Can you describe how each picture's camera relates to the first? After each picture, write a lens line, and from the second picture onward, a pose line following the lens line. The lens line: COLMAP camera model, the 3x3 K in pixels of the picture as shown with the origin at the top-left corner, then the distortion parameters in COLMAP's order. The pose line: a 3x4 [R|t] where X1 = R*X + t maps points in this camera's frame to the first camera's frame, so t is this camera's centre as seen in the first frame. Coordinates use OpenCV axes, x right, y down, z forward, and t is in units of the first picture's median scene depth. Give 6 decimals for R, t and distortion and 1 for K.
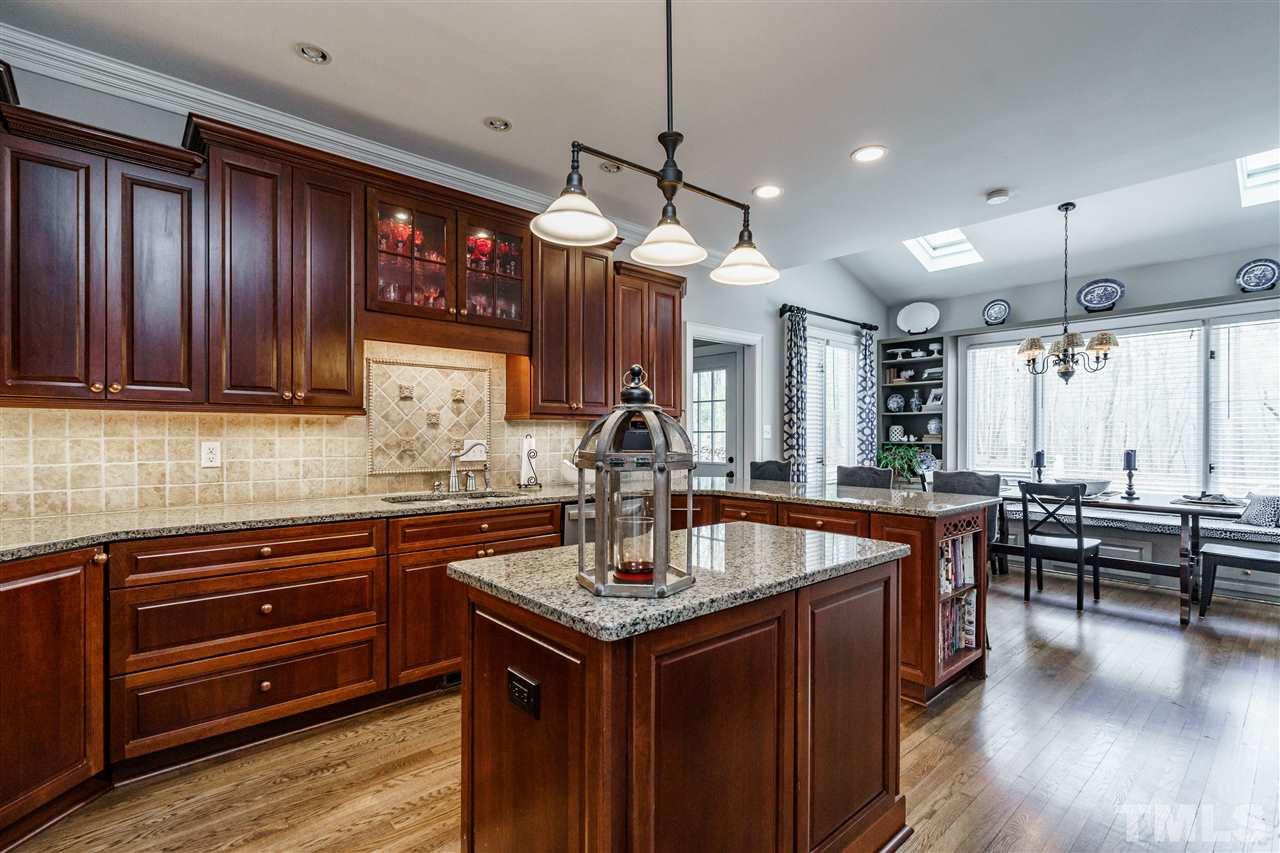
lens RADIAL K [[585.0, 0, 639.3], [0, 585.0, 419.8], [0, 0, 1]] dist [-0.001239, -0.000042]
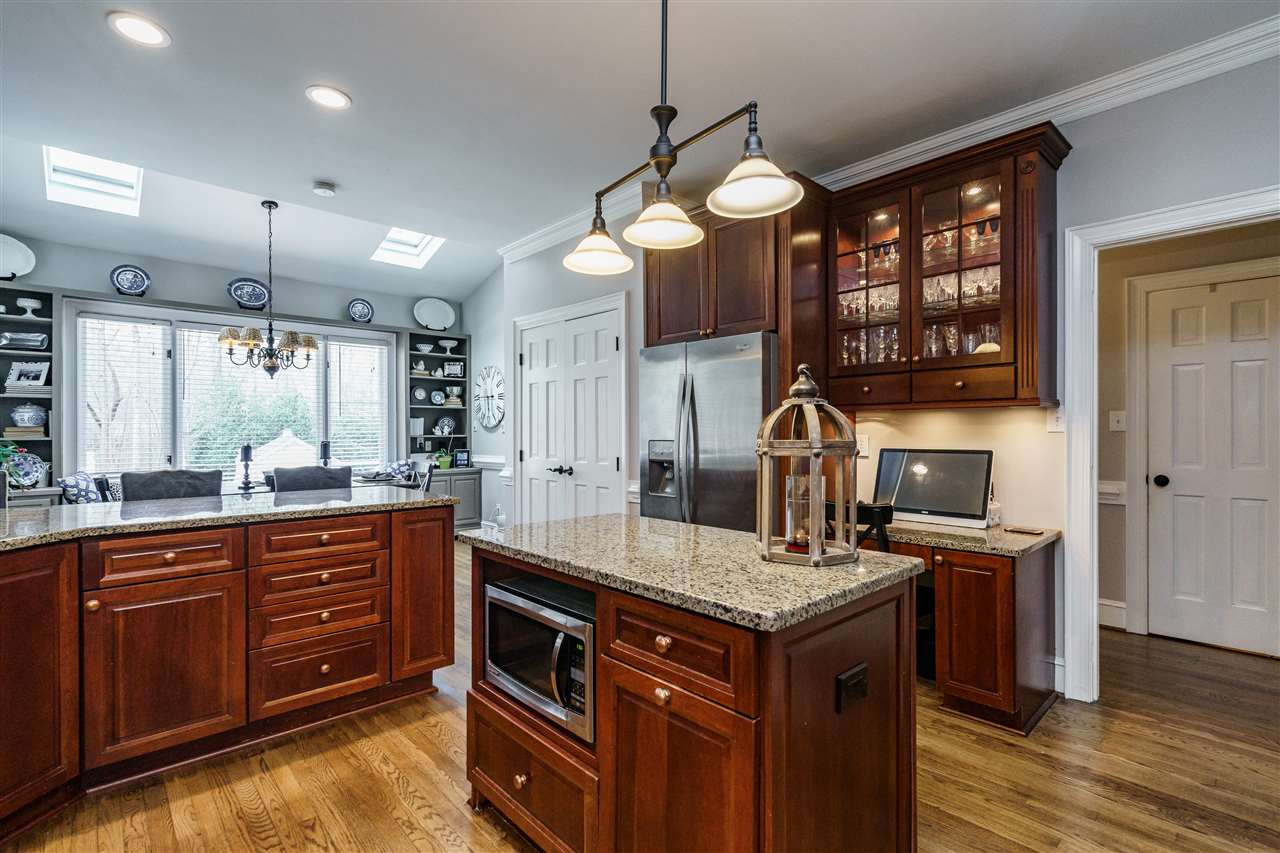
lens RADIAL K [[596.0, 0, 637.2], [0, 596.0, 431.7], [0, 0, 1]] dist [0.002536, 0.000615]
pose [[-0.020299, -0.003351, 0.999788, -0.545064], [-0.027844, 0.999608, 0.002785, 0.018295], [-0.999406, -0.027781, -0.020384, 0.625292]]
